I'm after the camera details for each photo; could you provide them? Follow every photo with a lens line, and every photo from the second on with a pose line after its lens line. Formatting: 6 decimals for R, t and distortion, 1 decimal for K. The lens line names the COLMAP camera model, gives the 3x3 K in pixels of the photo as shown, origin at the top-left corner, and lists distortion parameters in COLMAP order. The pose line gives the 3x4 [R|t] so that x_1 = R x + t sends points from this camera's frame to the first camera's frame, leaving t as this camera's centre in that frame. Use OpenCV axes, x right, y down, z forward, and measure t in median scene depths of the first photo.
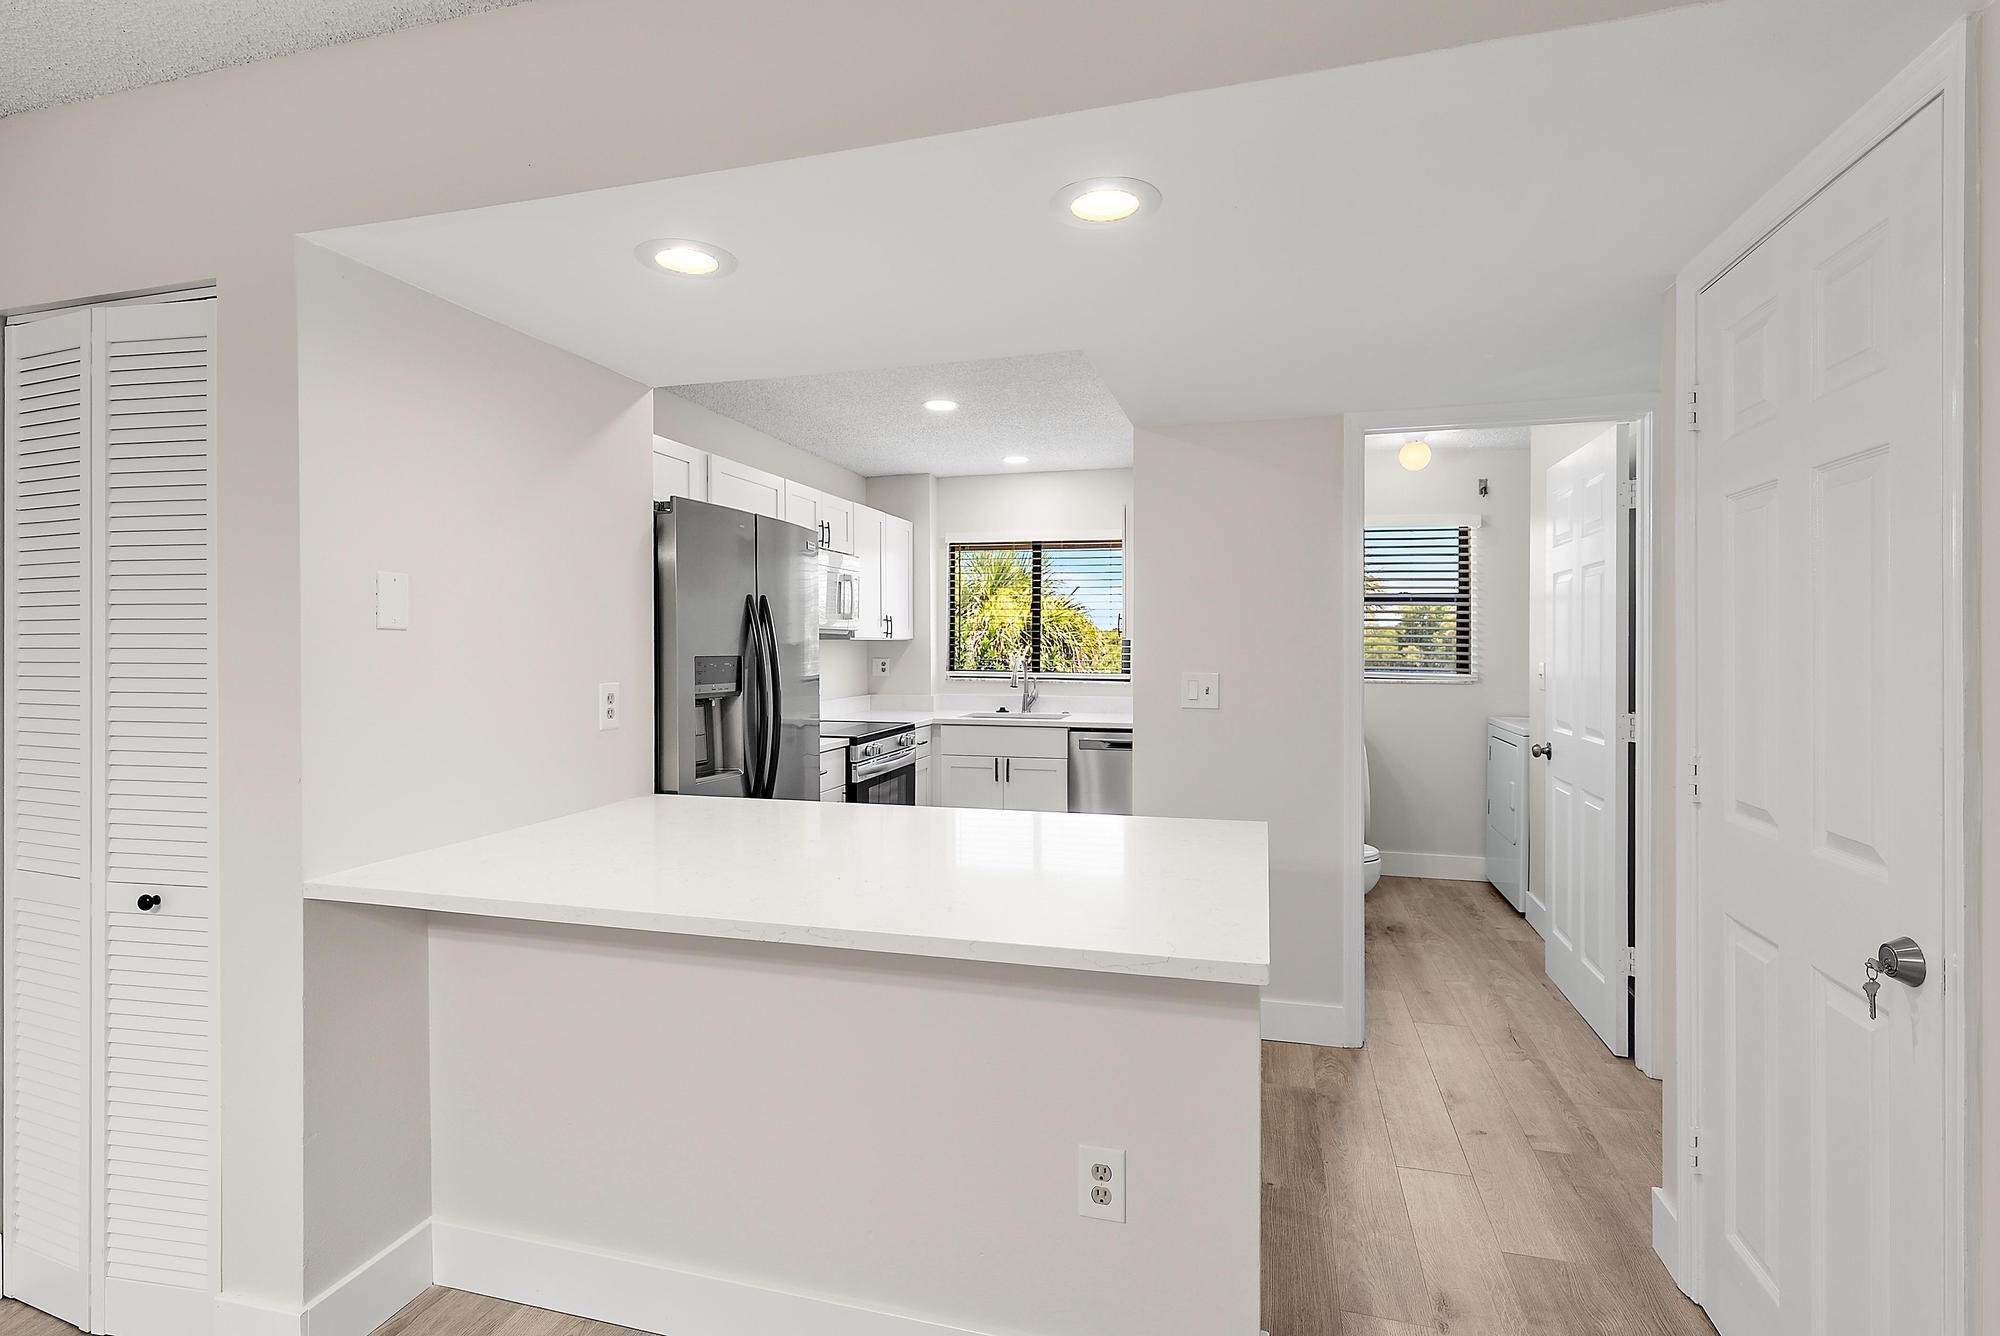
lens RADIAL K [[944.0, 0, 999.1], [0, 944.0, 643.4], [0, 0, 1]] dist [0.000998, 0.000090]
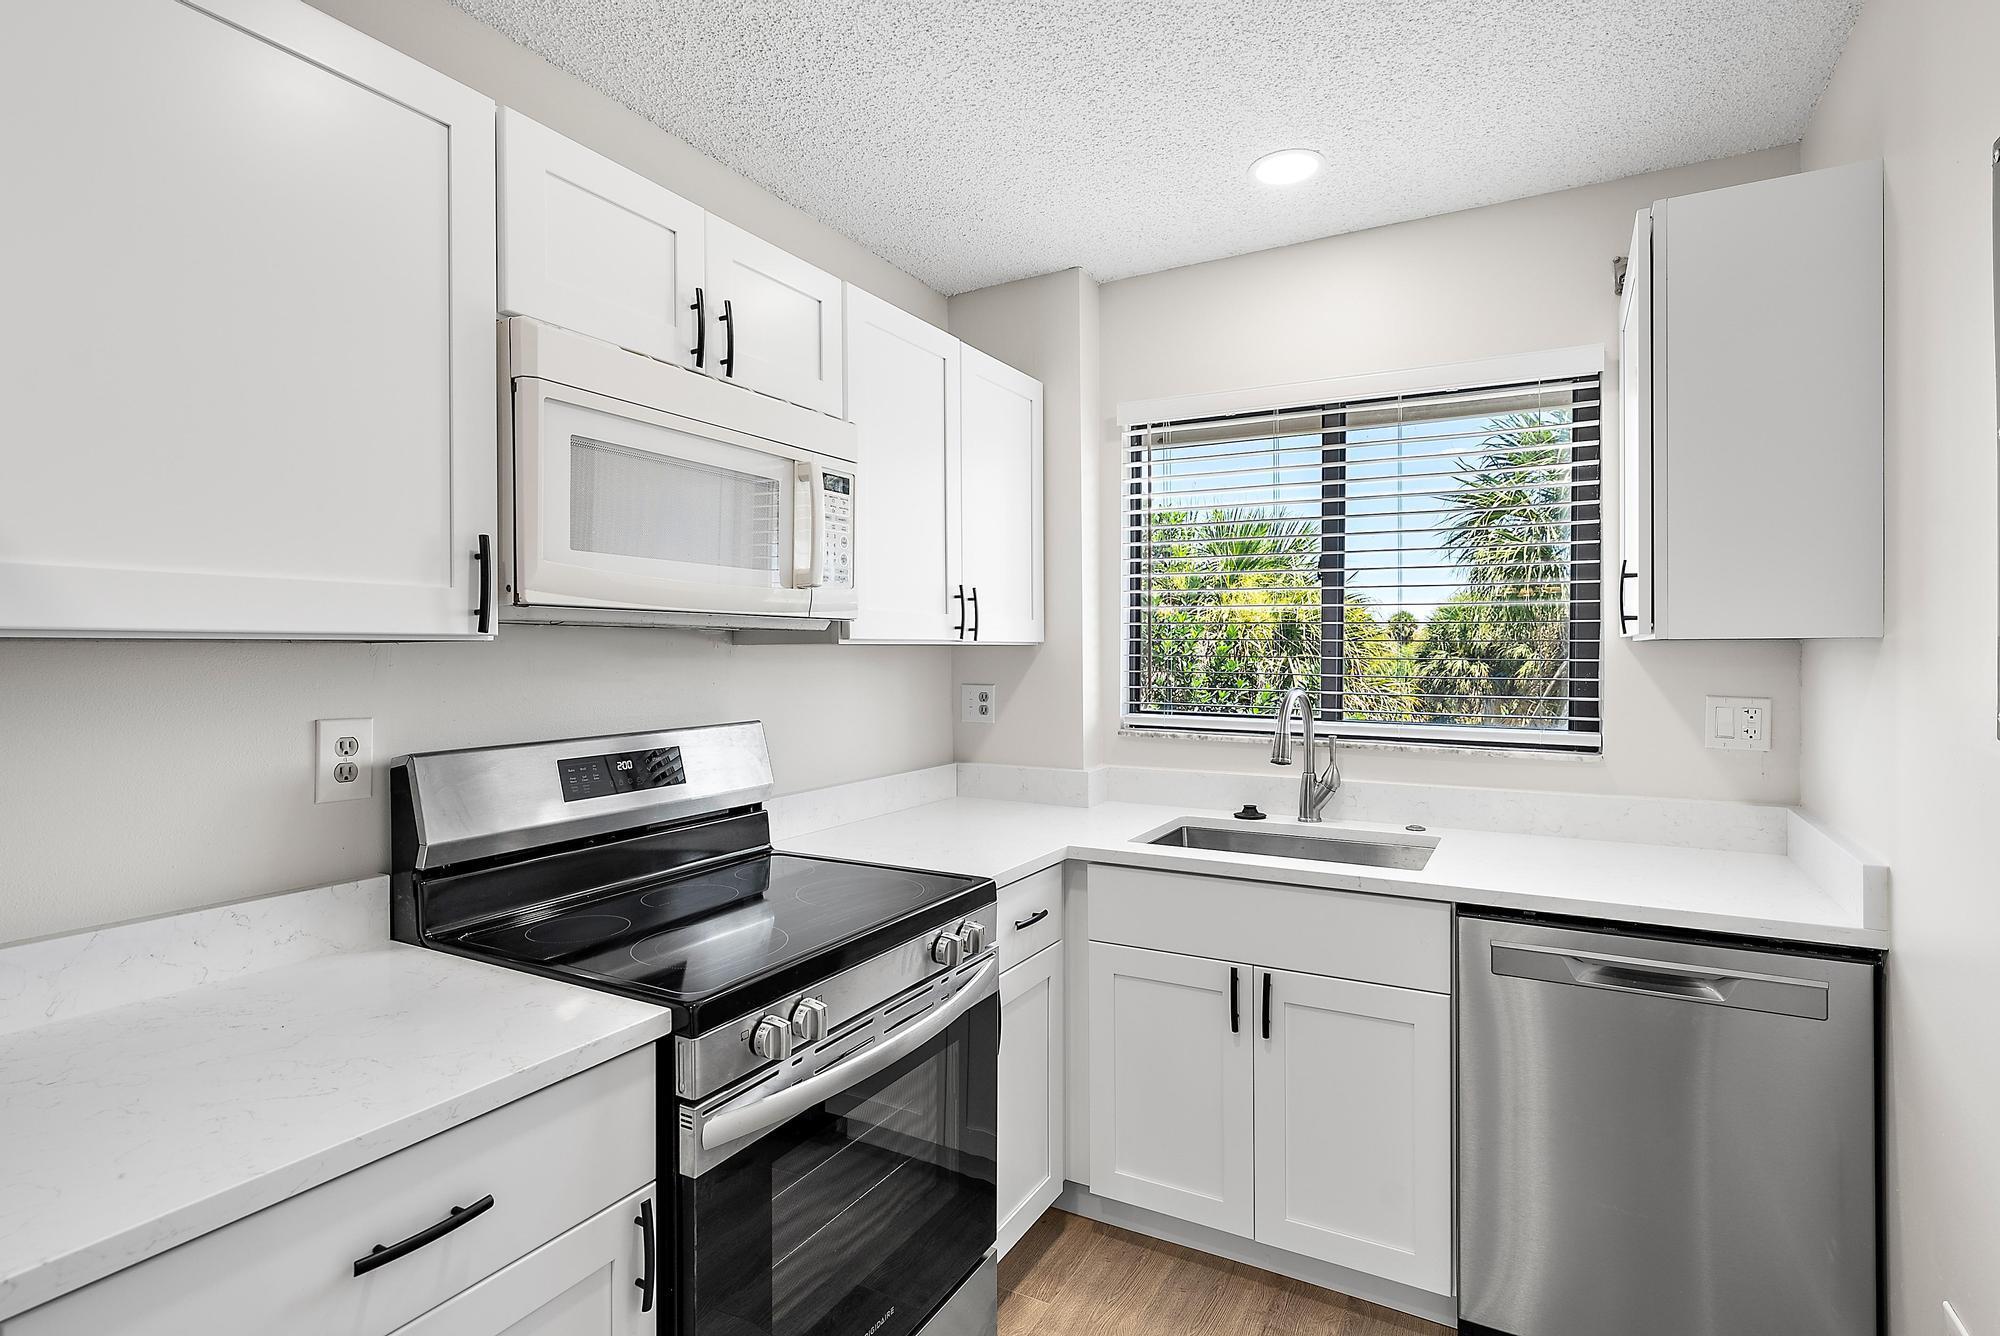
lens RADIAL K [[1000.9, 0, 1000.0], [0, 1000.9, 668.0], [0, 0, 1]] dist [-0.040738, 0.000069]
pose [[0.971787, 0.000733, -0.235861, -0.000199], [0.003473, 0.999842, 0.017416, -0.000908], [0.235837, -0.017743, 0.971631, 0.583013]]
